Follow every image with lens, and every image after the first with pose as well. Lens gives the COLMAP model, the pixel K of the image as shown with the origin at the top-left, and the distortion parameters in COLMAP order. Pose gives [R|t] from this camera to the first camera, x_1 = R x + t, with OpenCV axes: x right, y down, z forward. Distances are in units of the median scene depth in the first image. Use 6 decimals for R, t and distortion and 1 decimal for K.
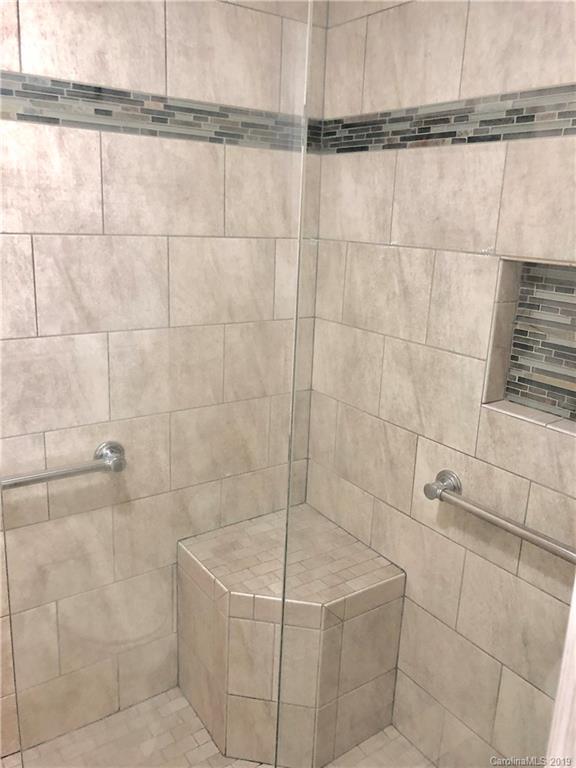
lens RADIAL K [[637.8, 0, 288.3], [0, 637.8, 387.1], [0, 0, 1]] dist [0.036942, -0.049128]
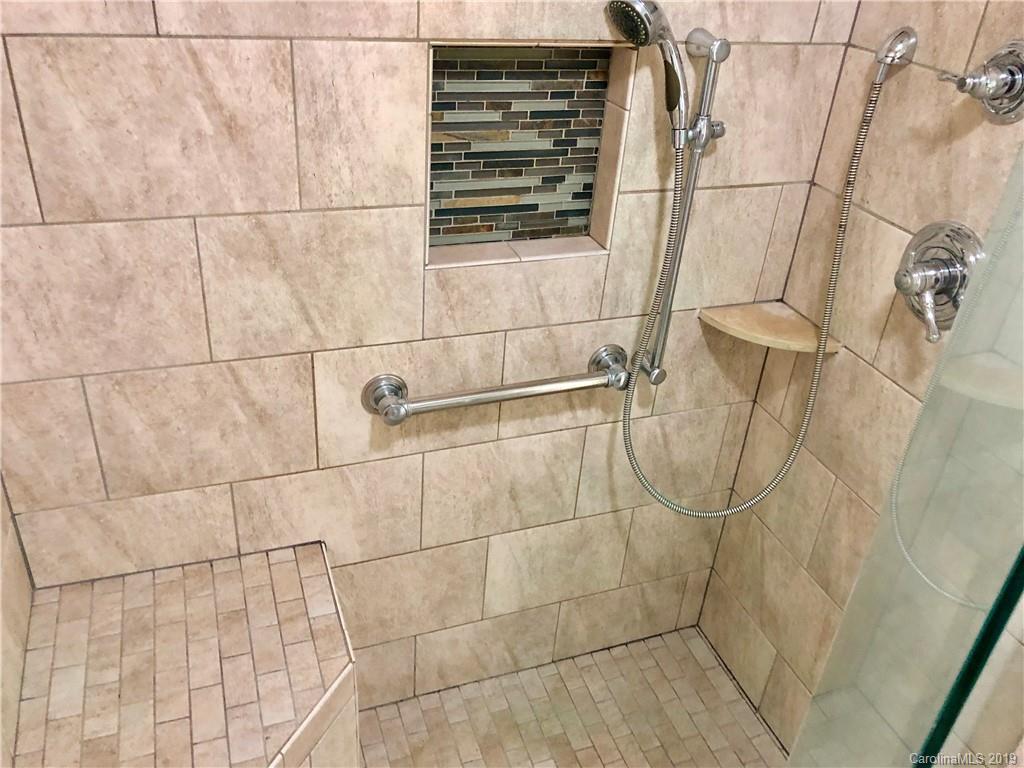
lens RADIAL K [[850.4, 0, 514.7], [0, 850.4, 380.7], [0, 0, 1]] dist [0.036942, -0.049128]
pose [[0.245521, -0.523229, 0.816058, -0.473252], [0.192488, 0.851376, 0.487962, -0.290057], [-0.950088, 0.037276, 0.309746, 0.618042]]
